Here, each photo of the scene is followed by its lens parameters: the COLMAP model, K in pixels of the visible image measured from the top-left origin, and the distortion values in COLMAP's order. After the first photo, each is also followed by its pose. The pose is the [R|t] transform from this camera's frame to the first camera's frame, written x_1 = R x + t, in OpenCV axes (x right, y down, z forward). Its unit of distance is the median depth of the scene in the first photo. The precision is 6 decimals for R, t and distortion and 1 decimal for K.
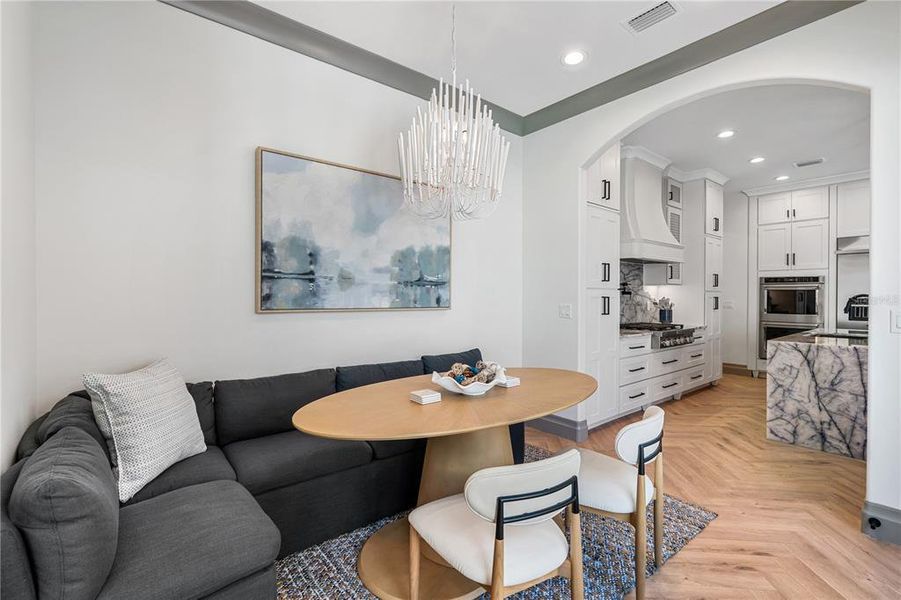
lens RADIAL K [[417.4, 0, 453.0], [0, 417.4, 296.4], [0, 0, 1]] dist [0.000934, 0.001049]
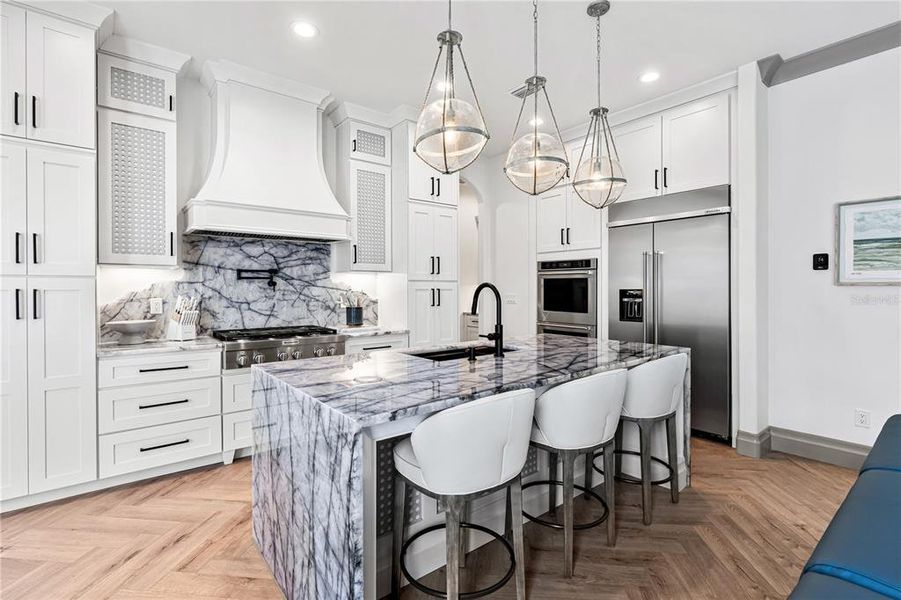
lens RADIAL K [[417.4, 0, 454.3], [0, 417.4, 292.8], [0, 0, 1]] dist [0.000934, 0.001049]
pose [[0.999646, -0.004766, -0.026174, 0.720538], [0.005027, 0.999938, 0.009893, 0.001604], [0.026125, -0.010021, 0.999608, 0.303702]]
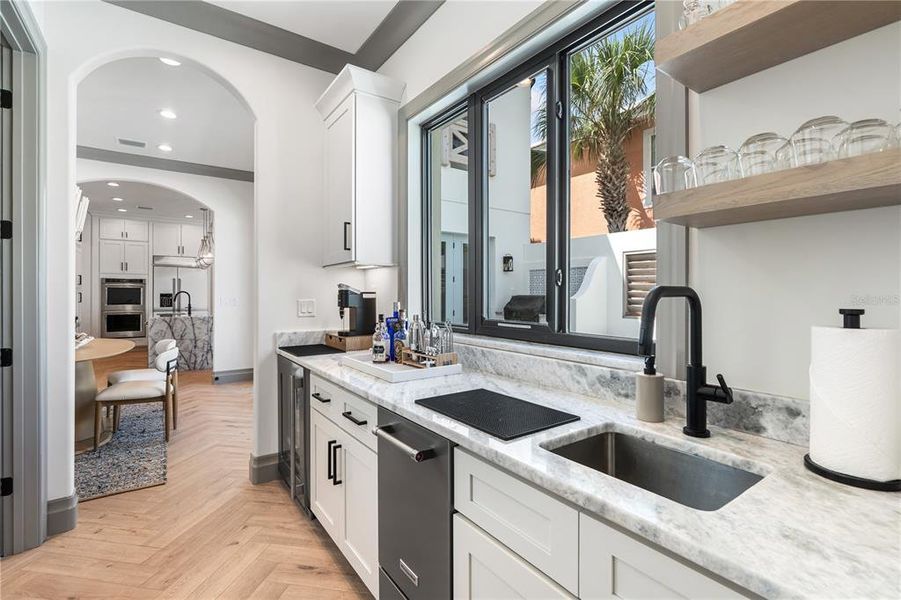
lens RADIAL K [[417.4, 0, 448.2], [0, 417.4, 298.6], [0, 0, 1]] dist [0.000934, 0.001049]
pose [[0.094701, -0.013582, 0.995413, -0.588491], [-0.000630, 0.999906, 0.013703, 0.001454], [-0.995506, -0.001925, 0.094683, -0.279117]]
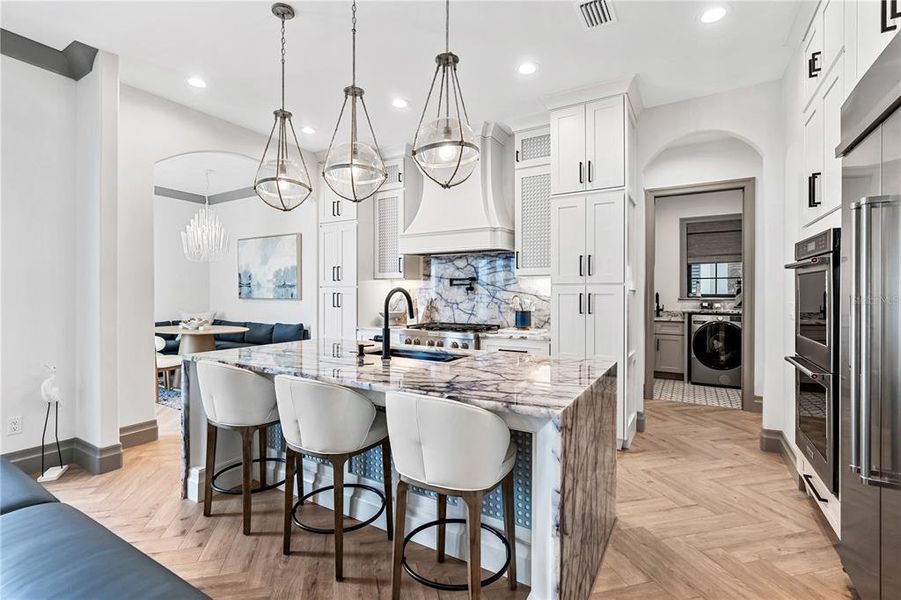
lens RADIAL K [[417.4, 0, 452.2], [0, 417.4, 296.3], [0, 0, 1]] dist [0.000934, 0.001049]
pose [[0.325994, 0.004760, -0.945360, 1.203841], [-0.000526, 0.999988, 0.004854, 0.002876], [0.945372, -0.001085, 0.325993, 0.663262]]
